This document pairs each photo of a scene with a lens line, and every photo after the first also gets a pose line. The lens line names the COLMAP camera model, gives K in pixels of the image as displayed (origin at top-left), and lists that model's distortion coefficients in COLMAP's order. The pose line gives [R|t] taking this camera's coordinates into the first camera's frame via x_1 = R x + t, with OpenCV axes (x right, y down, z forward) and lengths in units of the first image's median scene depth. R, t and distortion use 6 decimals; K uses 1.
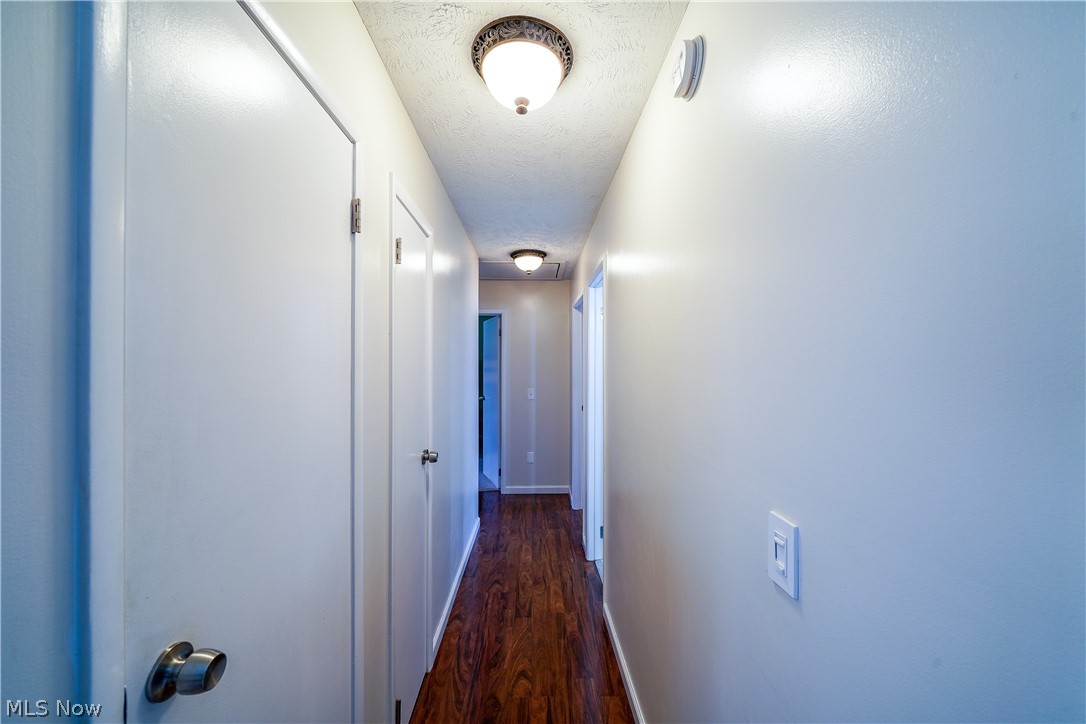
lens RADIAL K [[402.8, 0, 543.0], [0, 402.8, 362.0], [0, 0, 1]] dist [0.000690, 0.000010]
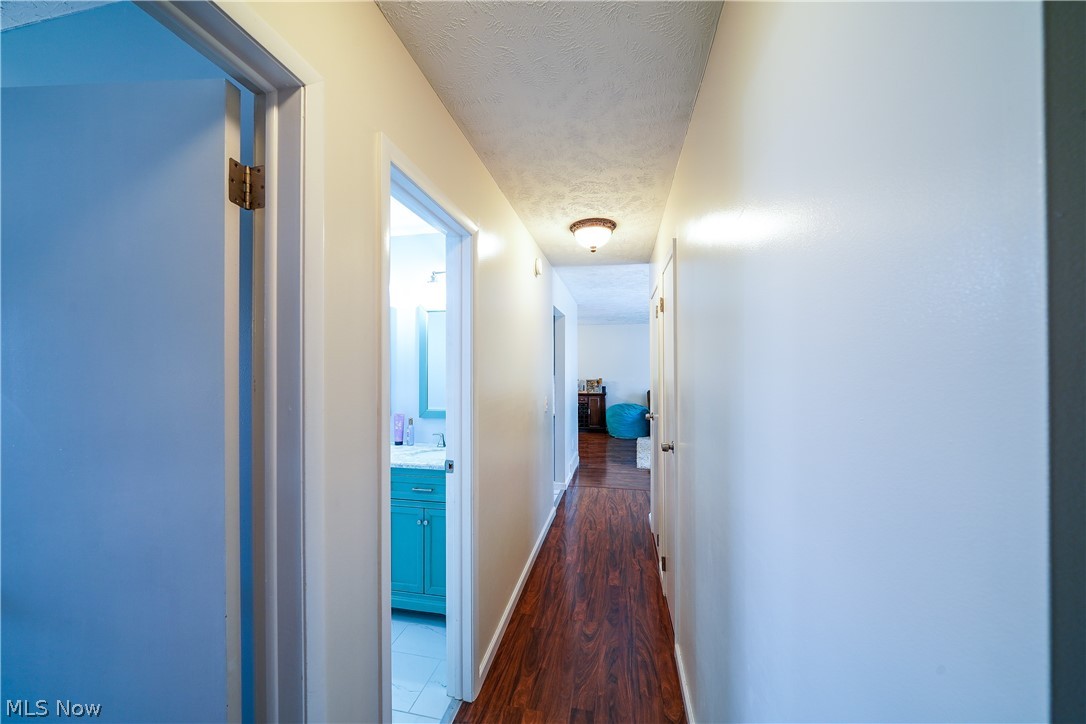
lens RADIAL K [[373.4, 0, 547.3], [0, 373.4, 364.8], [0, 0, 1]] dist [-0.006720, 0.000031]
pose [[-0.976699, 0.004090, 0.214577, -0.156764], [0.001710, 0.999935, -0.011275, 0.008438], [-0.214609, -0.010645, -0.976642, 1.968106]]
